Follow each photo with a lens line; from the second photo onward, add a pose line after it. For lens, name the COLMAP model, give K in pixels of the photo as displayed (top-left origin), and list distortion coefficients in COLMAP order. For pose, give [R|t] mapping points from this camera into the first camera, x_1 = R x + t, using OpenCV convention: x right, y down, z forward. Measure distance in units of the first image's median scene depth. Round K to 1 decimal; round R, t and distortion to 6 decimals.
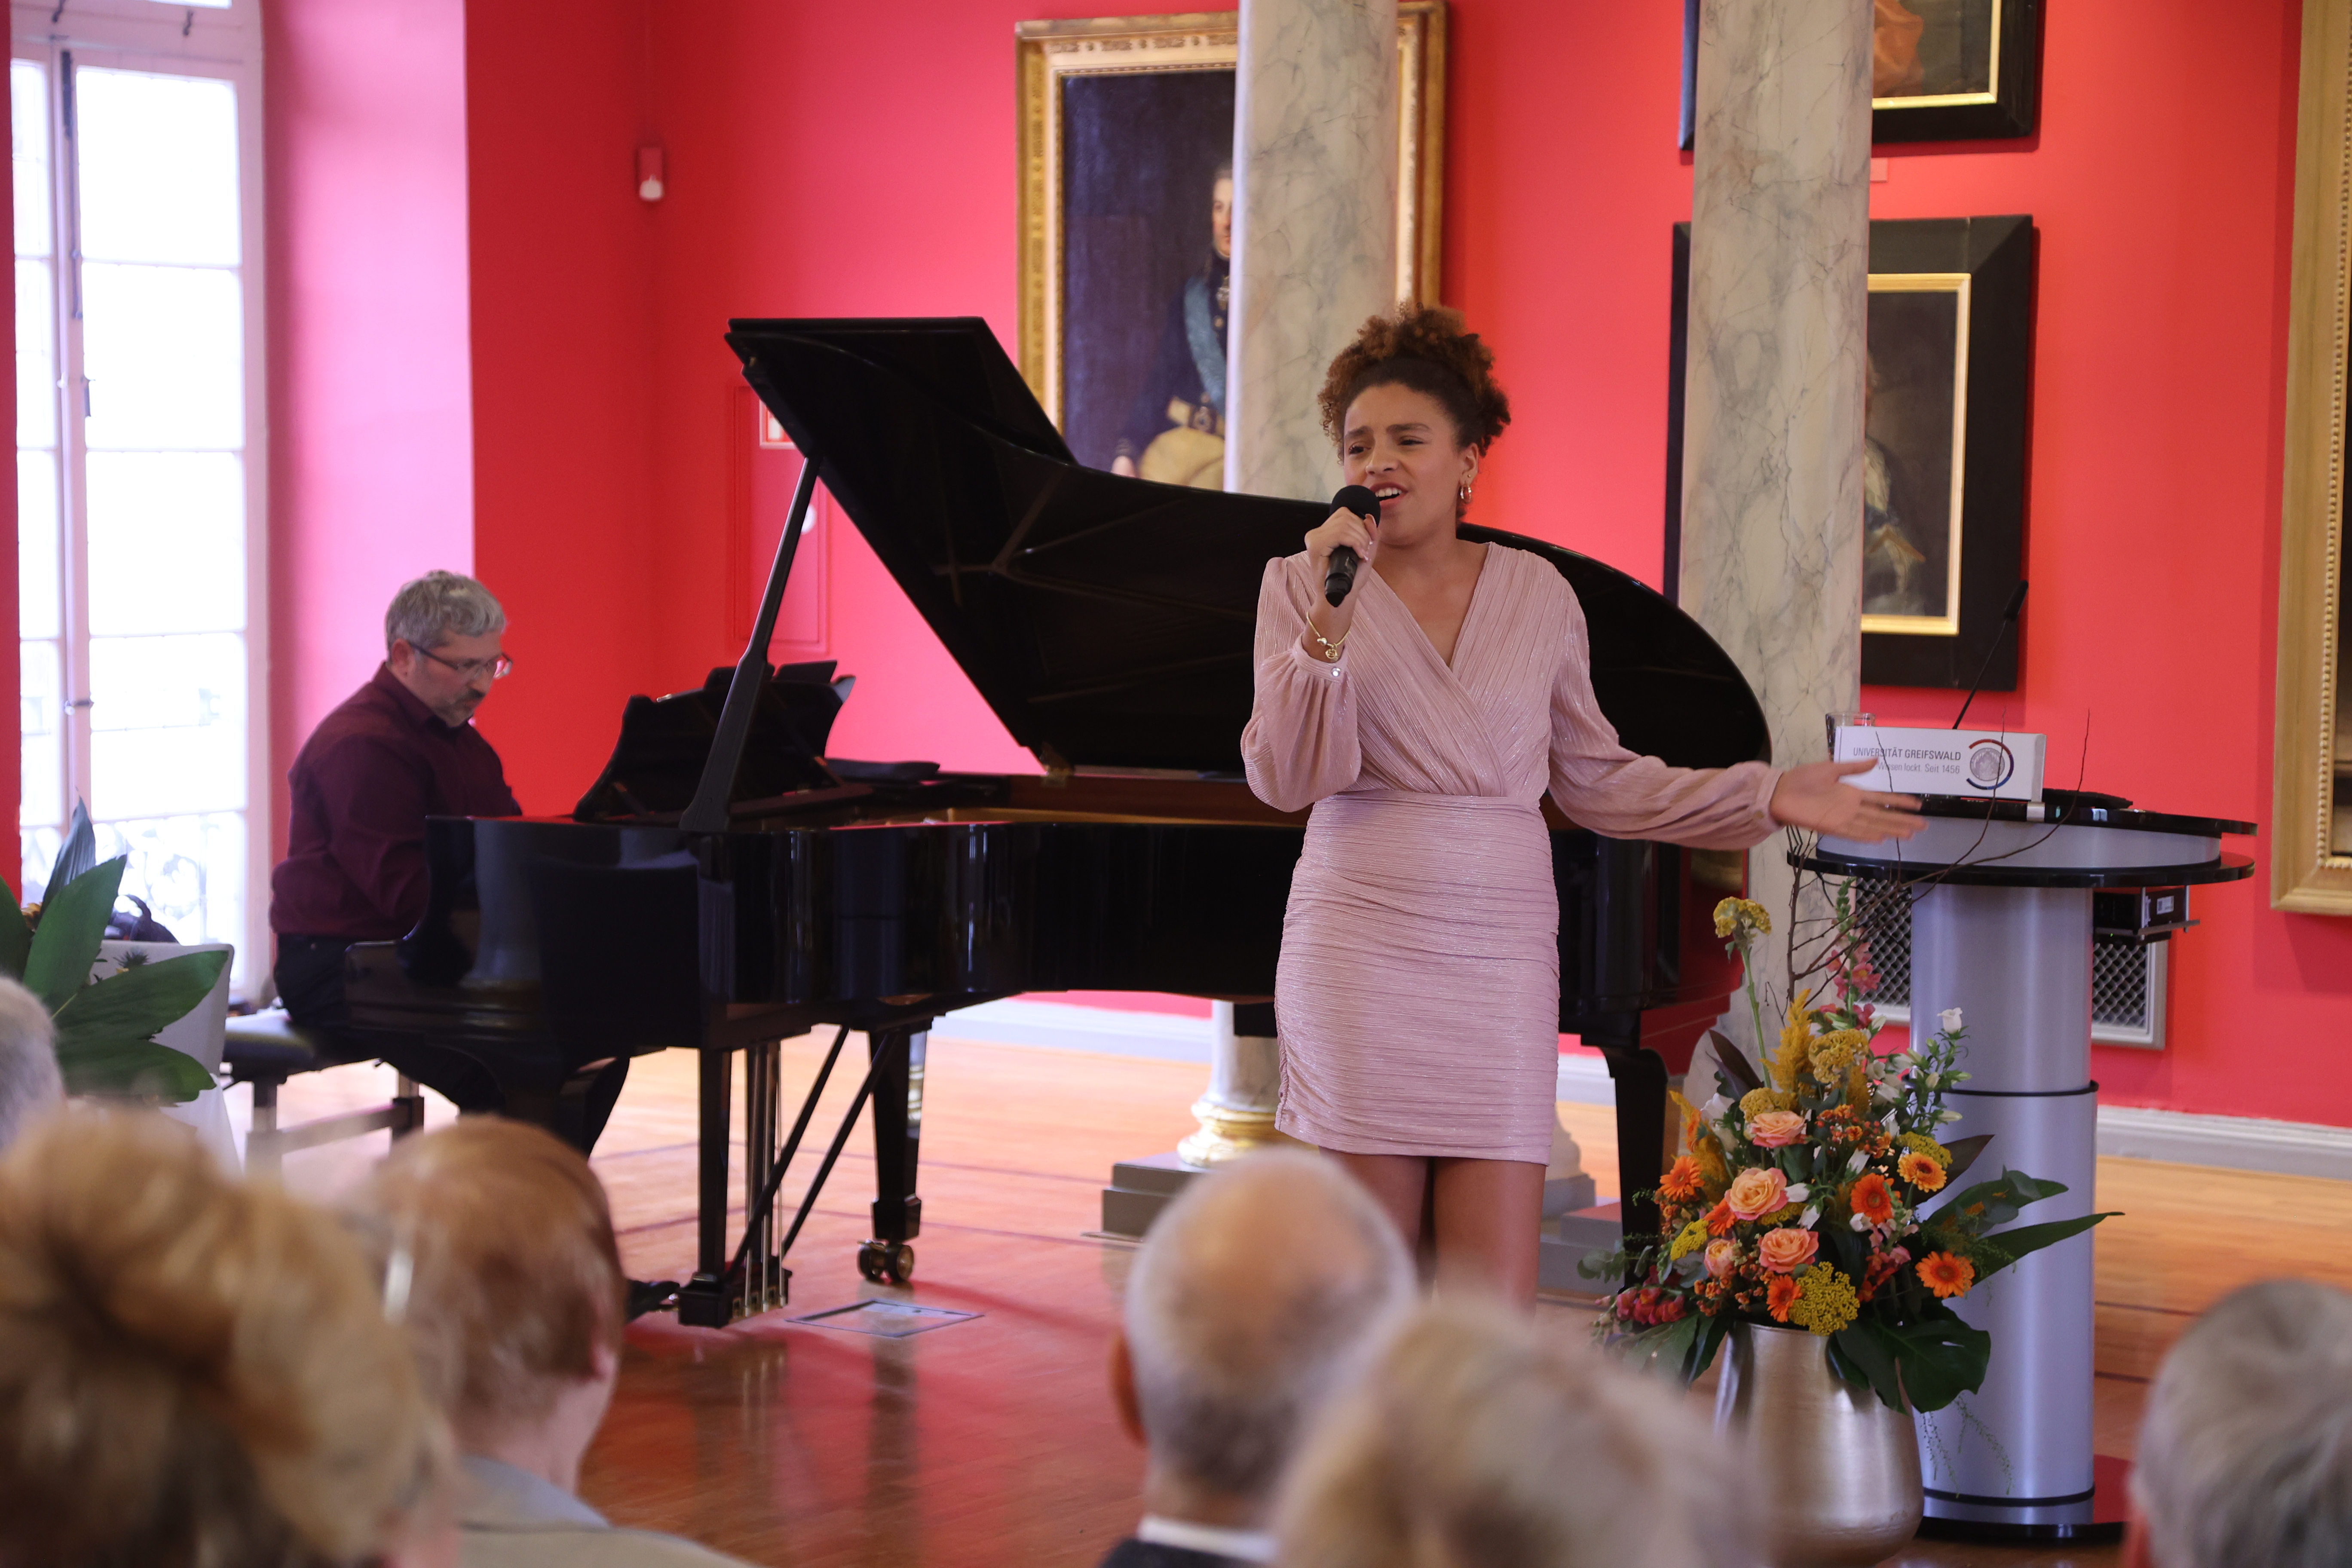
lens RADIAL K [[5003.1, 0, 1175.1], [0, 5003.1, 793.6], [0, 0, 1]] dist [0.410709, 0.000000]
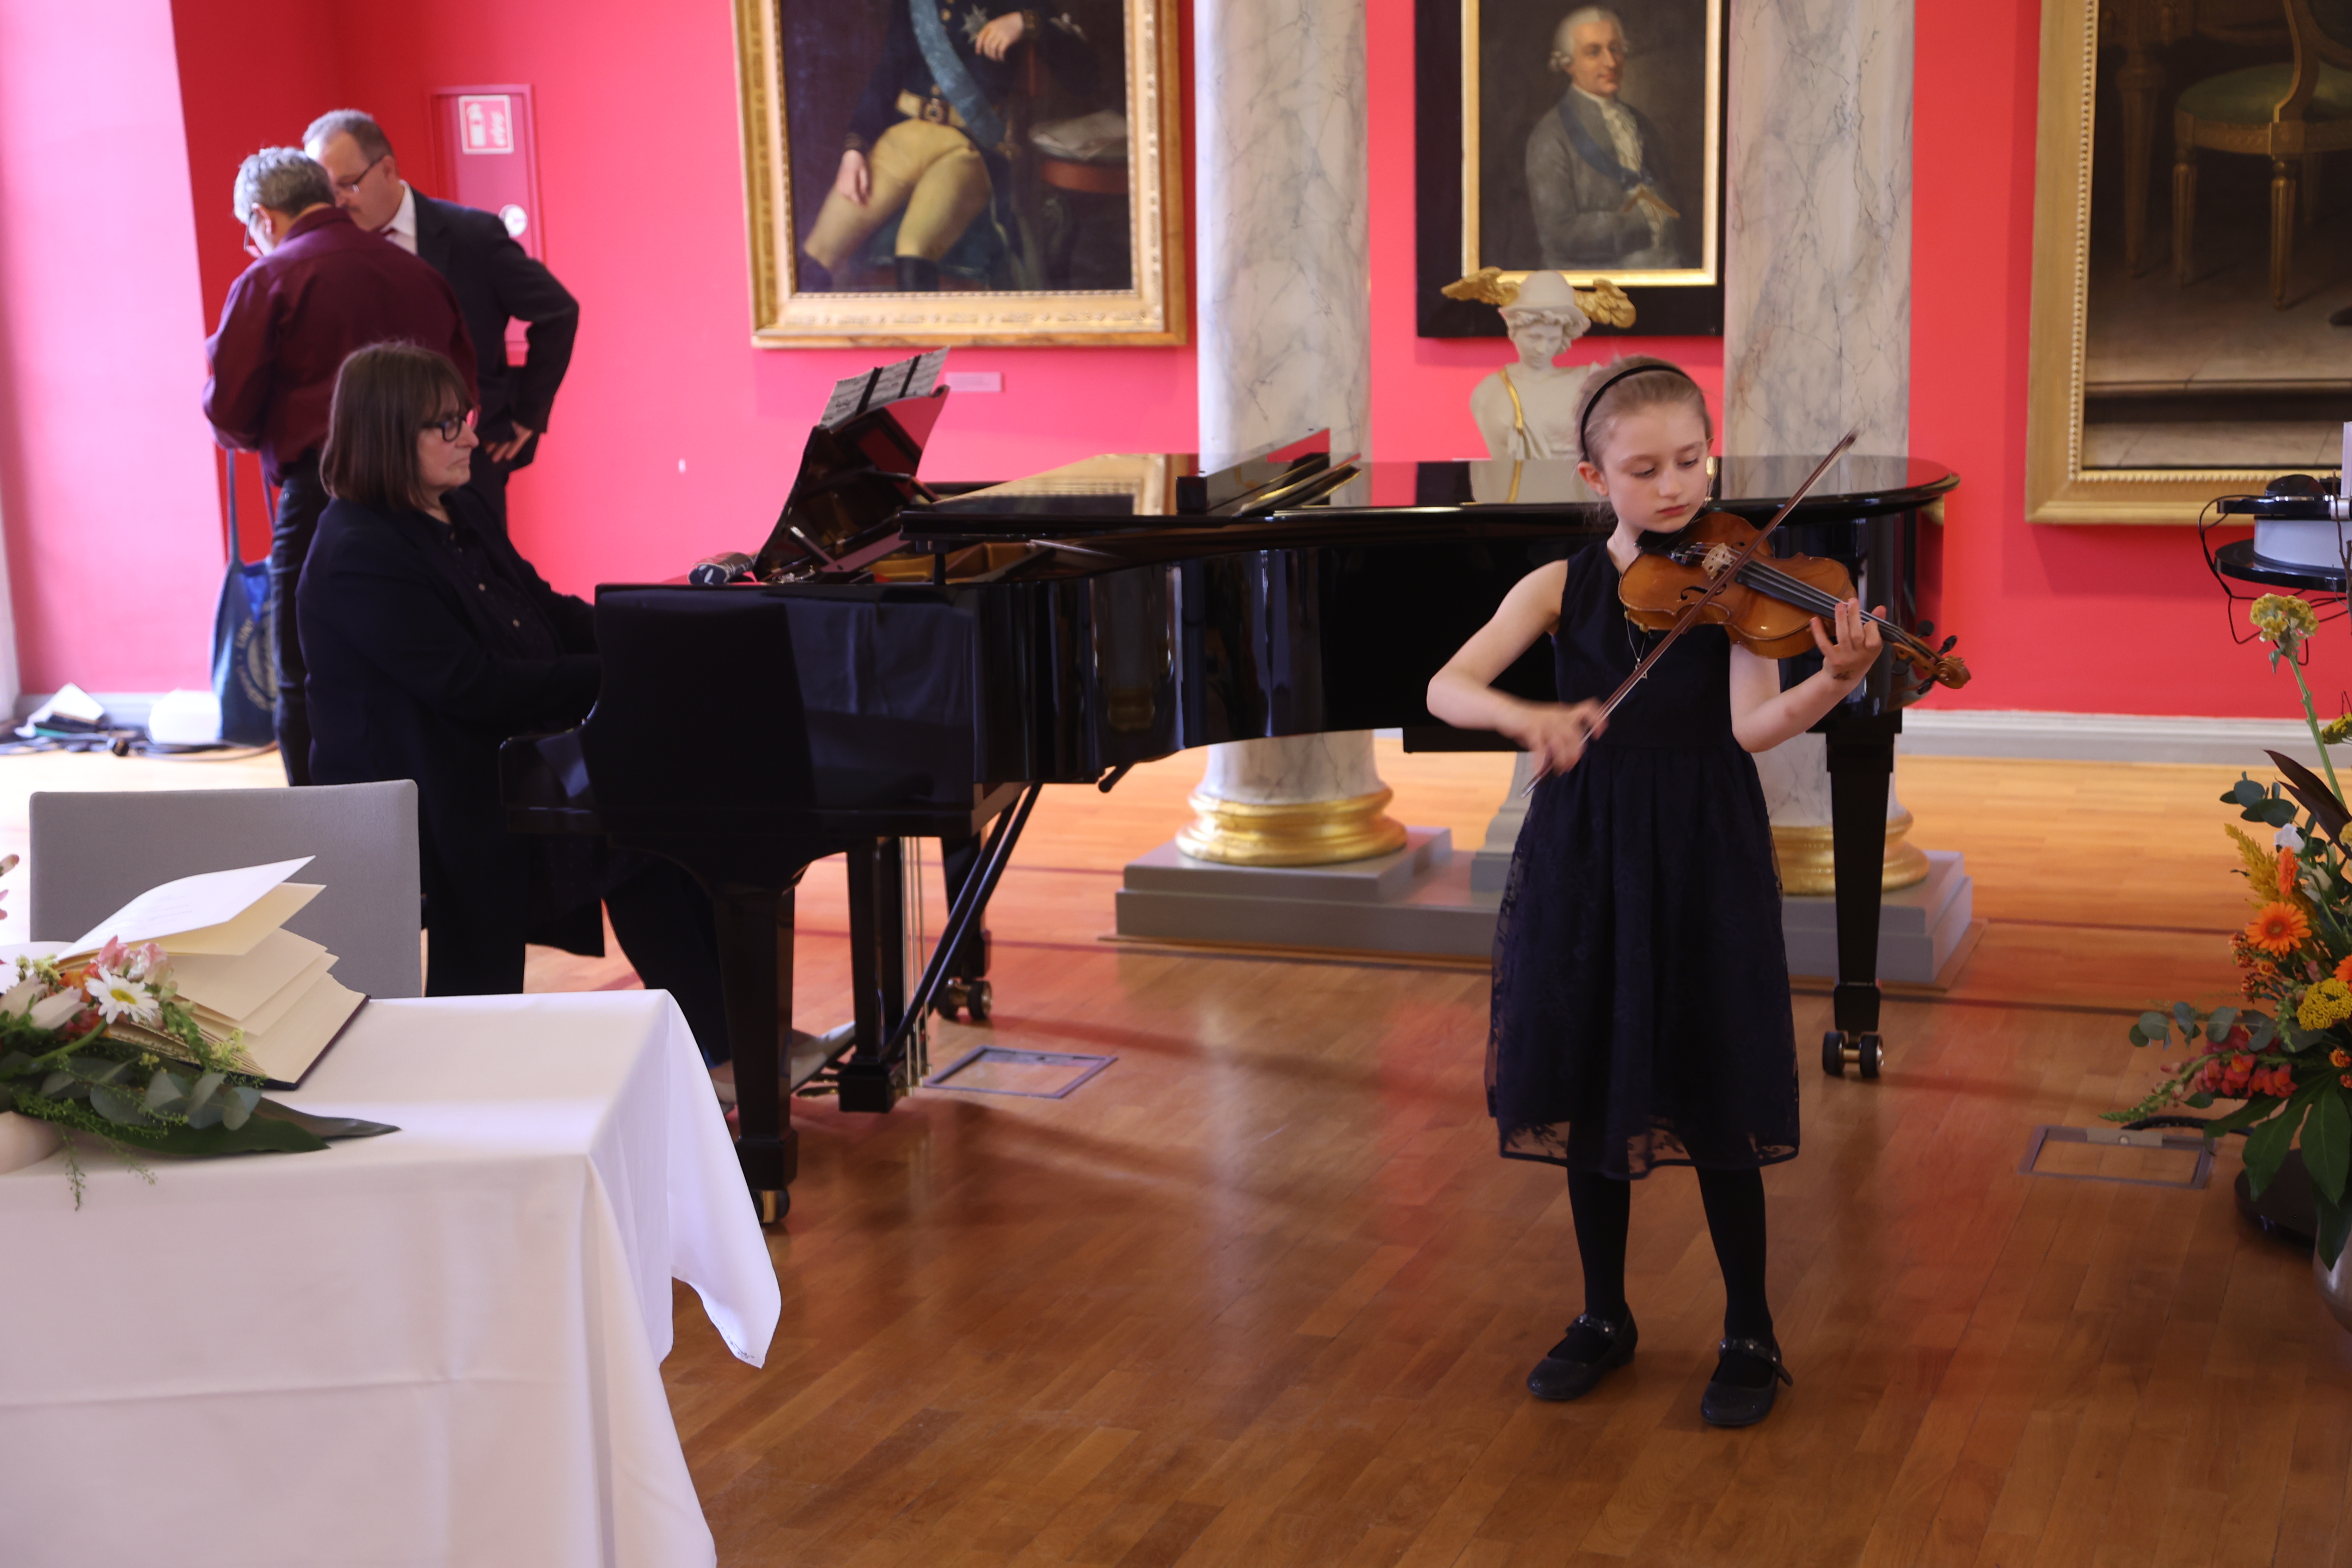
lens RADIAL K [[3508.8, 0, 1159.5], [0, 3508.8, 769.7], [0, 0, 1]] dist [0.185096, 0.000000]
pose [[0.970760, -0.078055, 0.227006, -0.146285], [0.054487, 0.992624, 0.108301, -0.017745], [-0.233785, -0.092765, 0.967853, 0.301254]]
